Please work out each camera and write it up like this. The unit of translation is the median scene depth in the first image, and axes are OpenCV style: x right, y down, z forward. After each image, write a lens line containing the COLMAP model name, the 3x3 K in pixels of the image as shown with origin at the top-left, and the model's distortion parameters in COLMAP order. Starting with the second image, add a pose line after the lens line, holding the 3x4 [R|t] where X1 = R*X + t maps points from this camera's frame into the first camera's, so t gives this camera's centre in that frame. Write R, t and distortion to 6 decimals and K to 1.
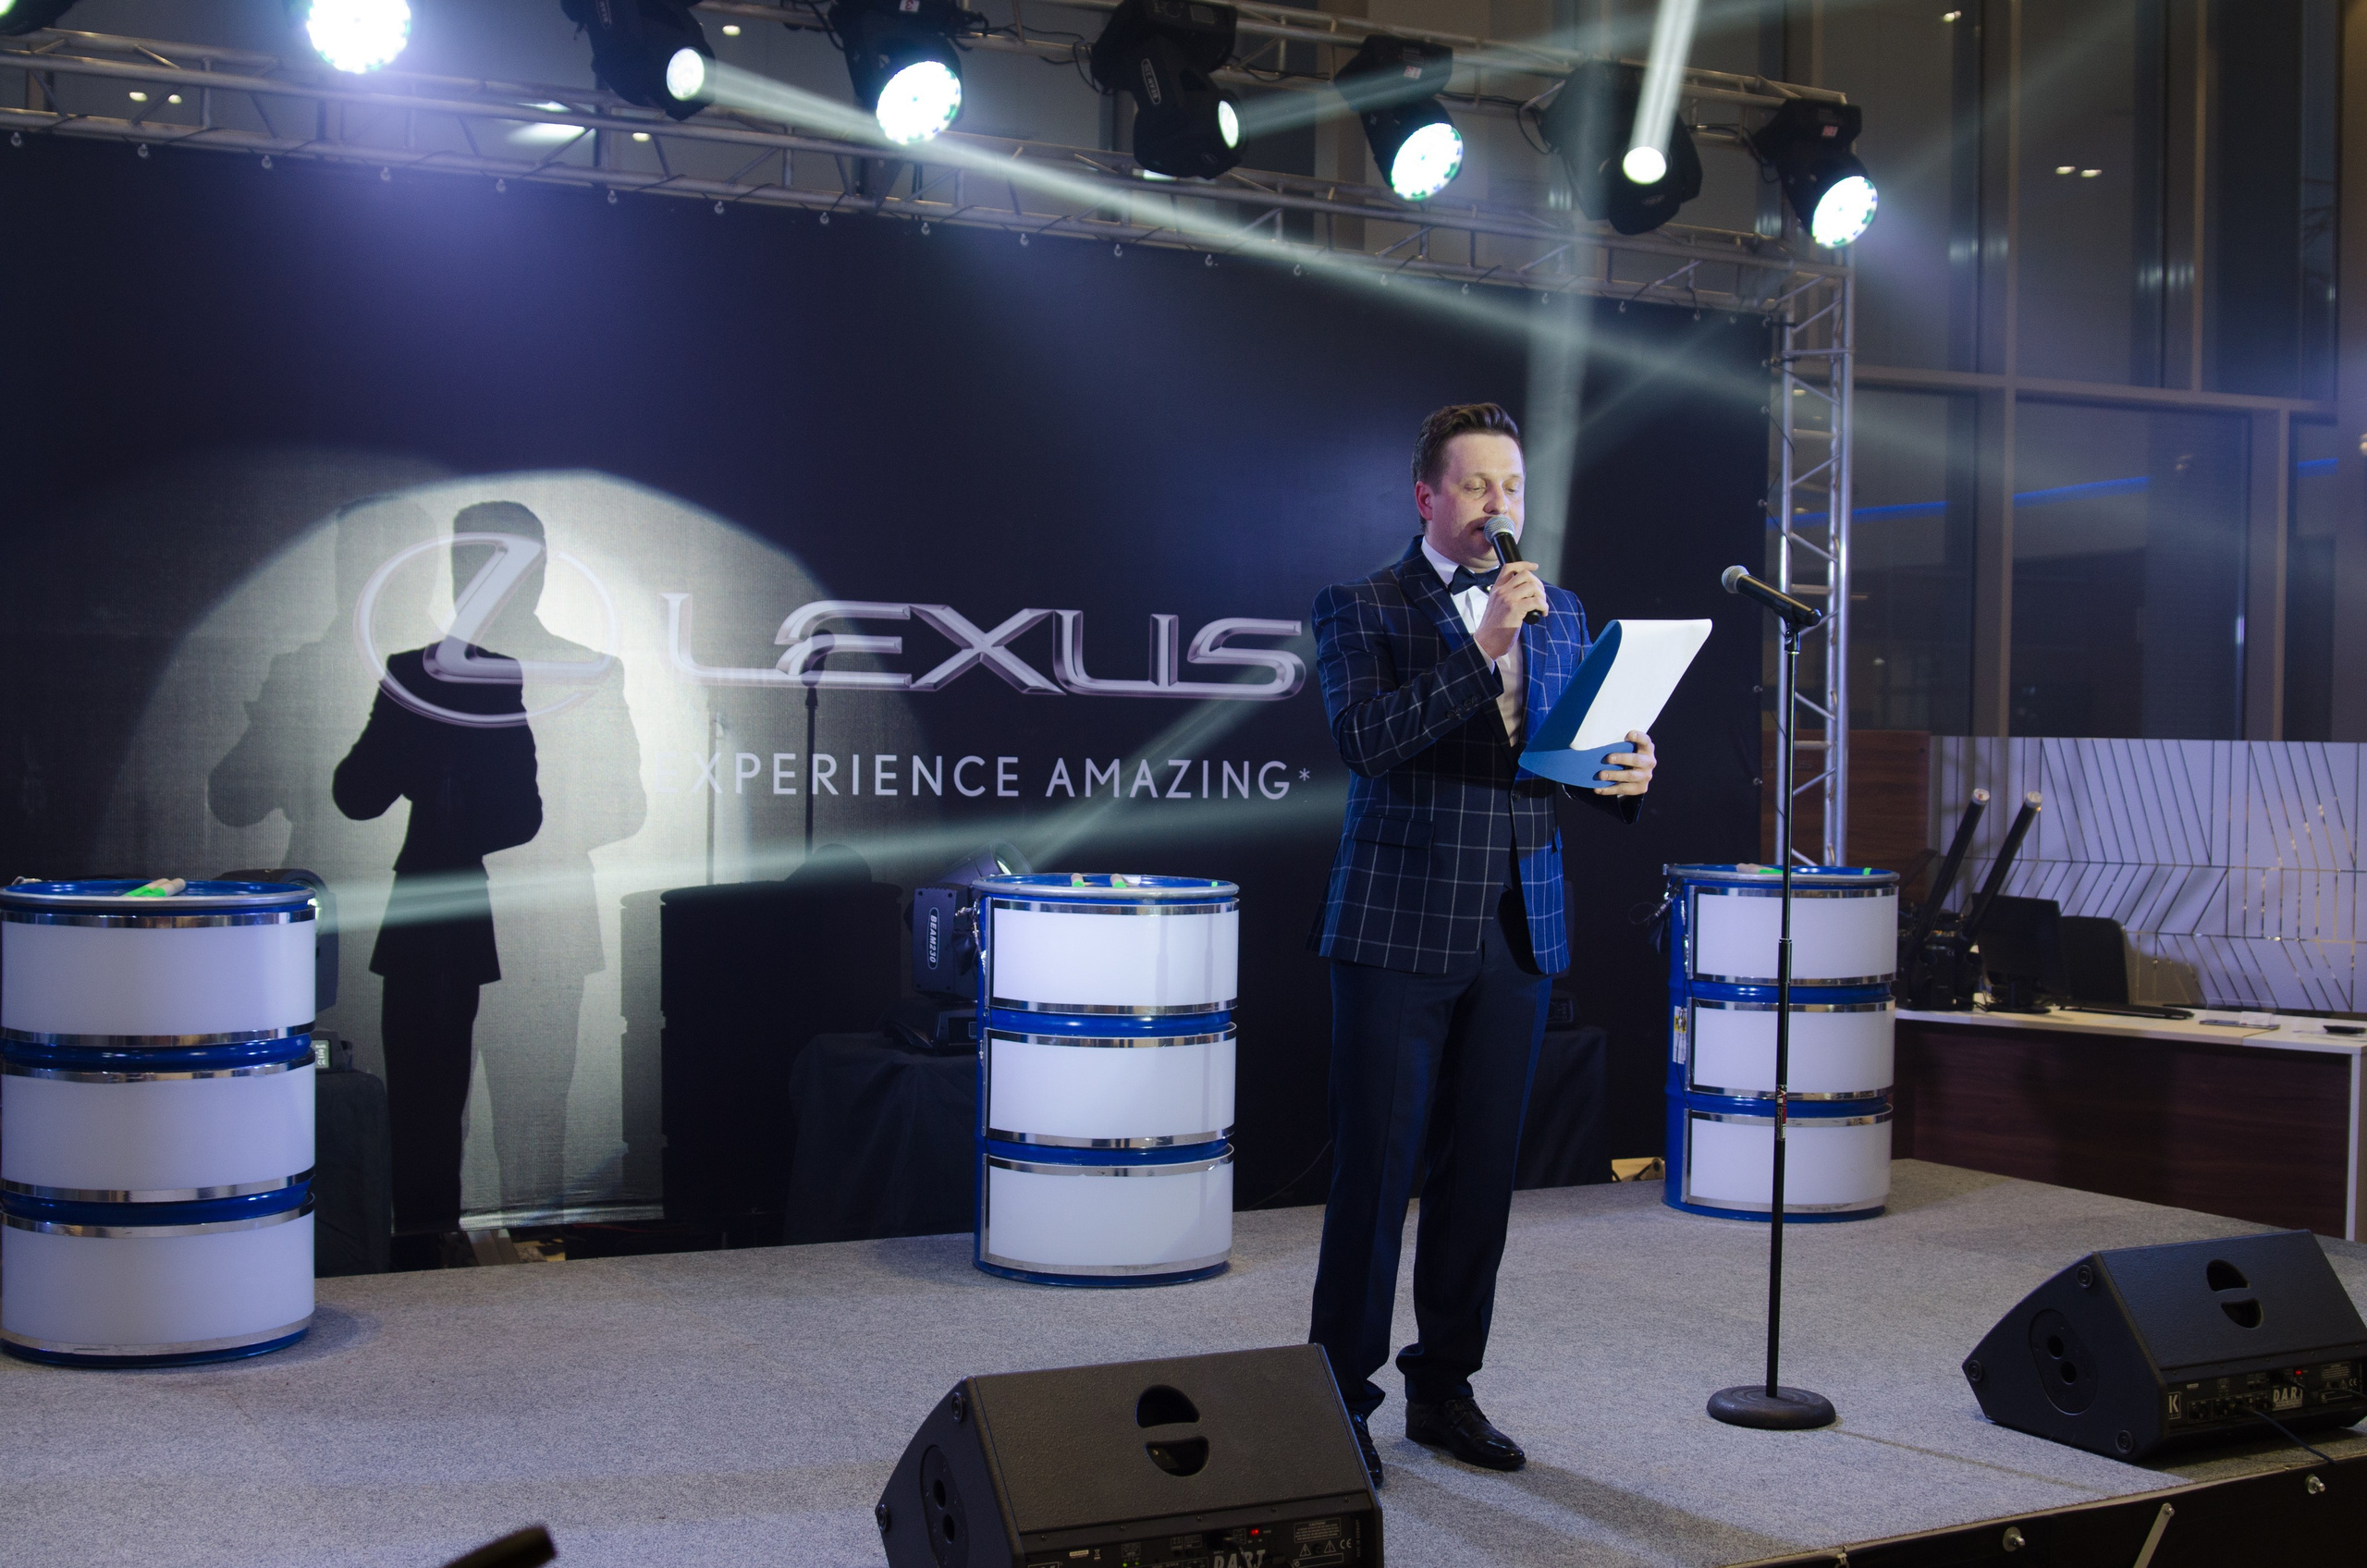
lens RADIAL K [[2781.9, 0, 1180.1], [0, 2781.9, 776.0], [0, 0, 1]] dist [-0.128005, 0.000000]
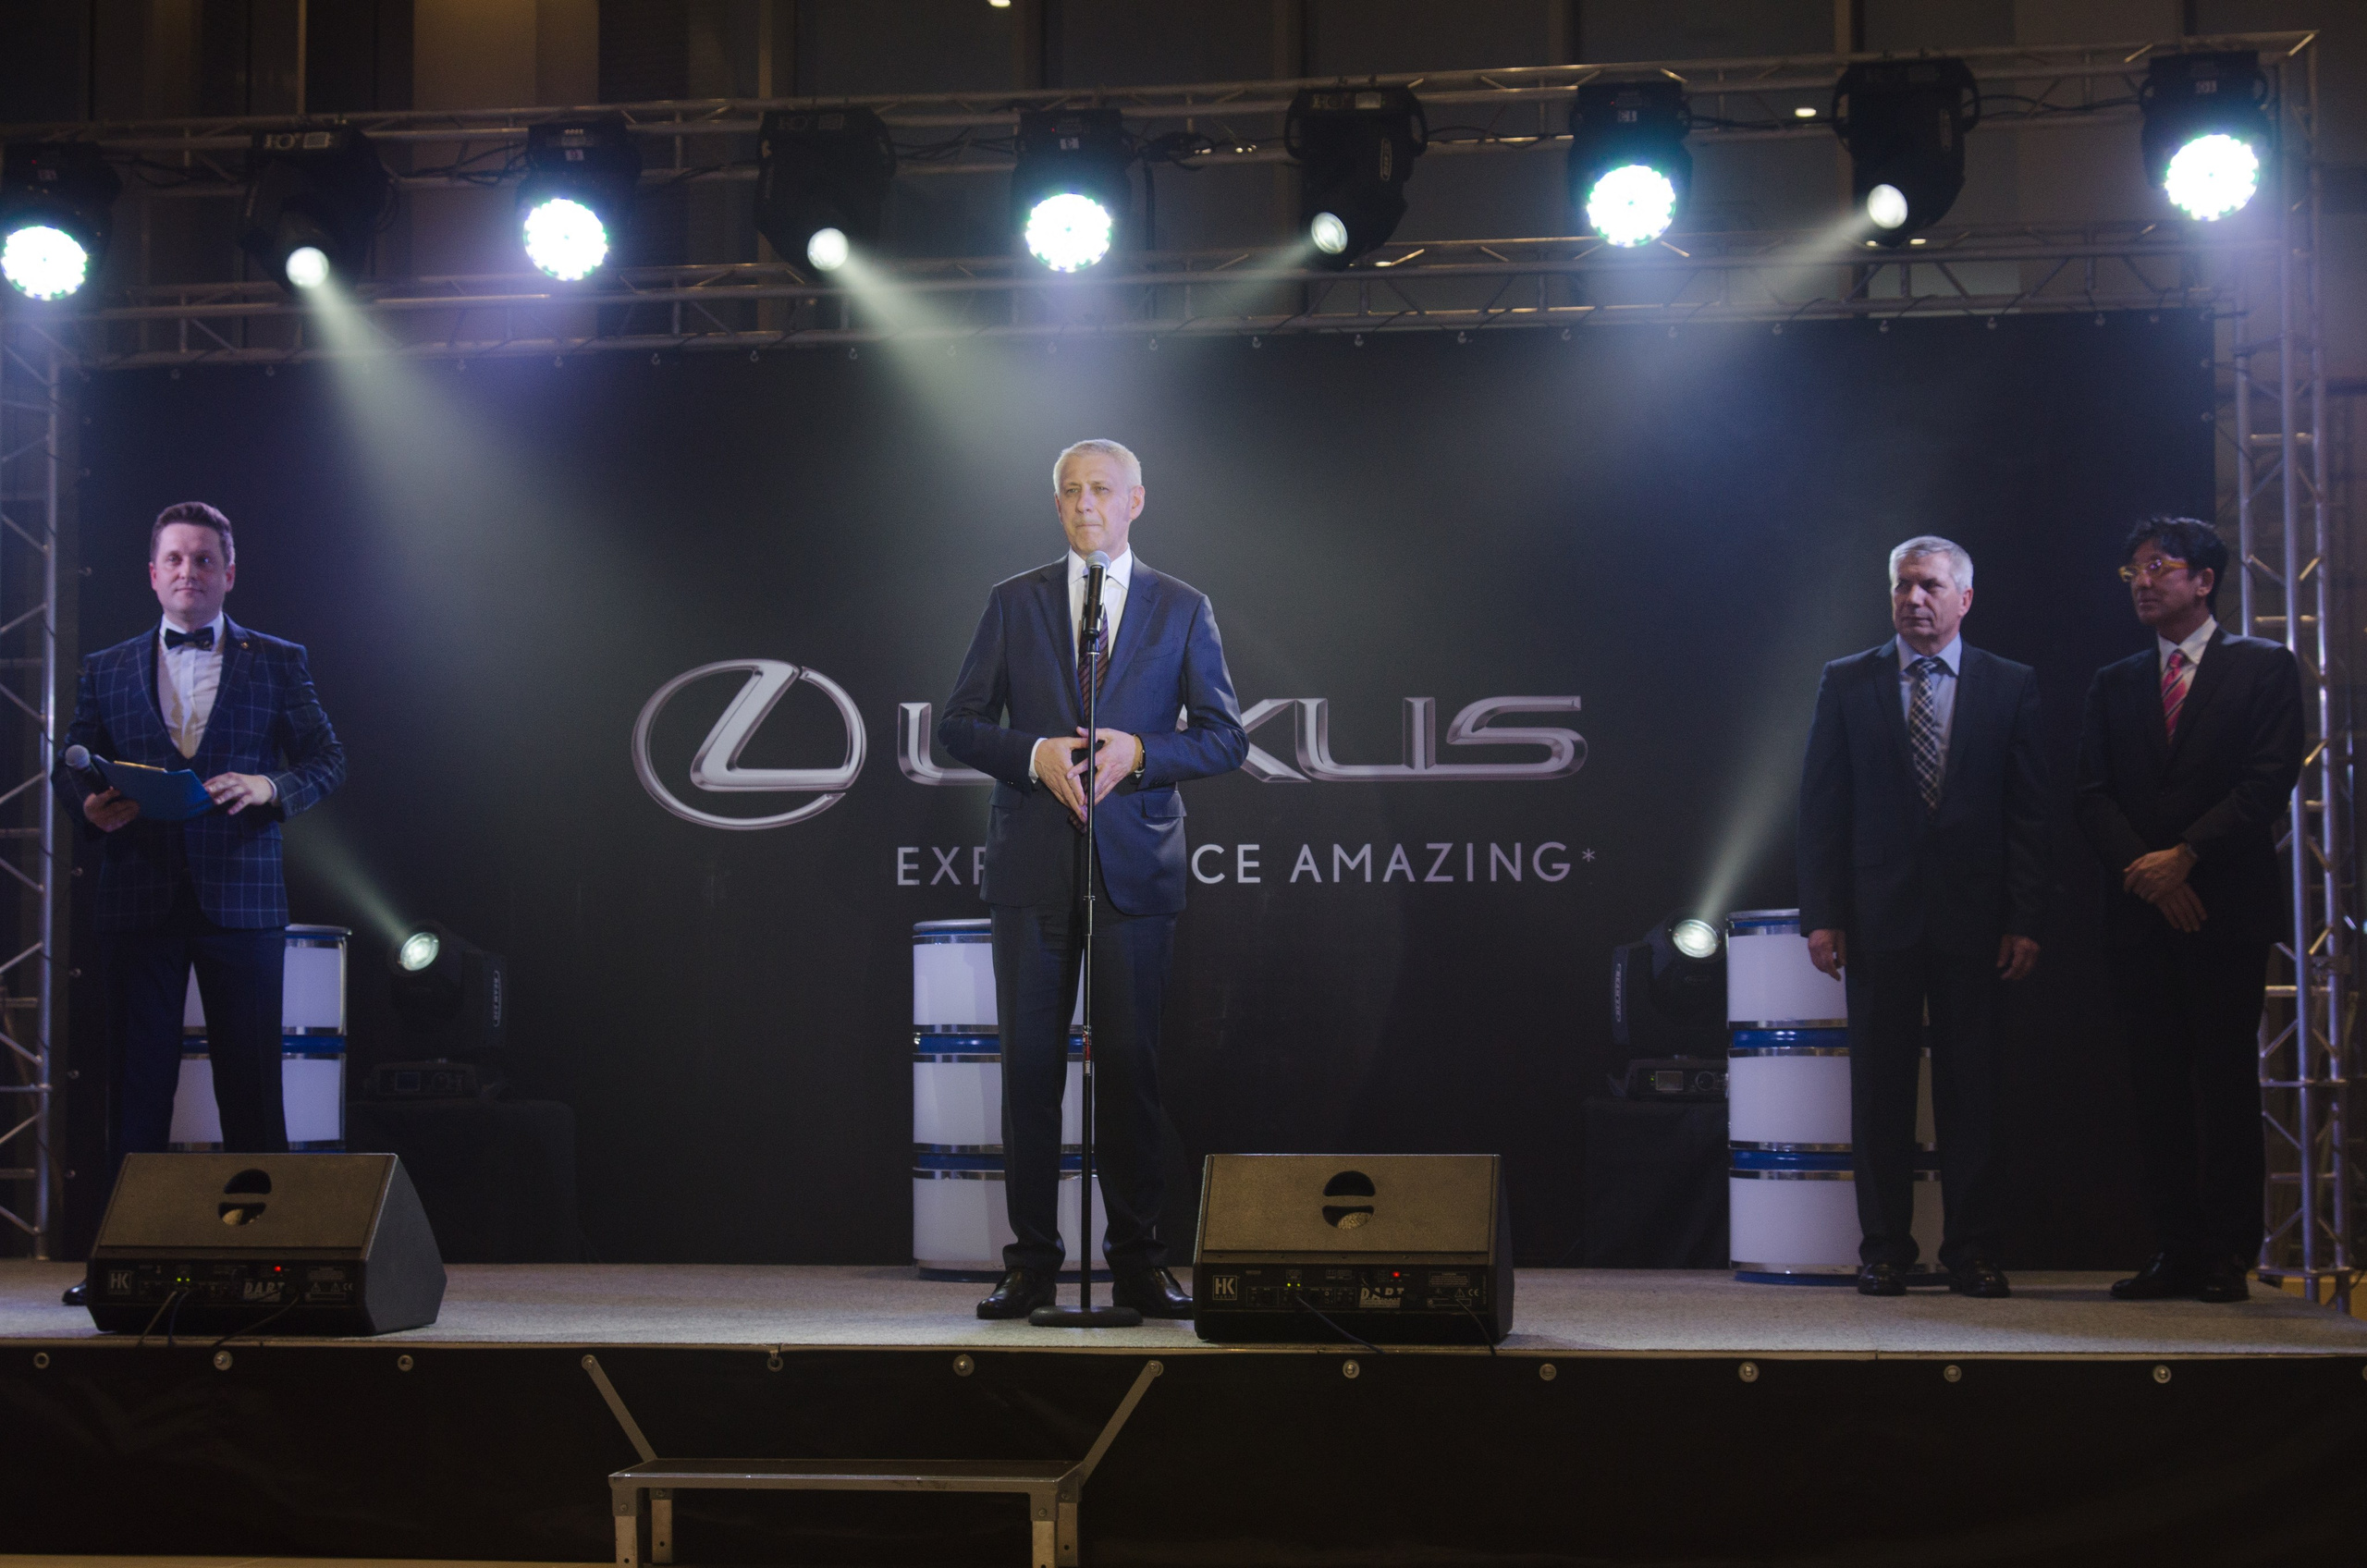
lens RADIAL K [[3881.3, 0, 1173.3], [0, 3881.3, 841.0], [0, 0, 1]] dist [-0.058617, 0.000000]
pose [[0.801932, -0.056429, -0.594744, 0.766624], [0.006842, 0.996331, -0.085306, 0.113740], [0.597376, 0.064340, 0.799376, -0.158852]]
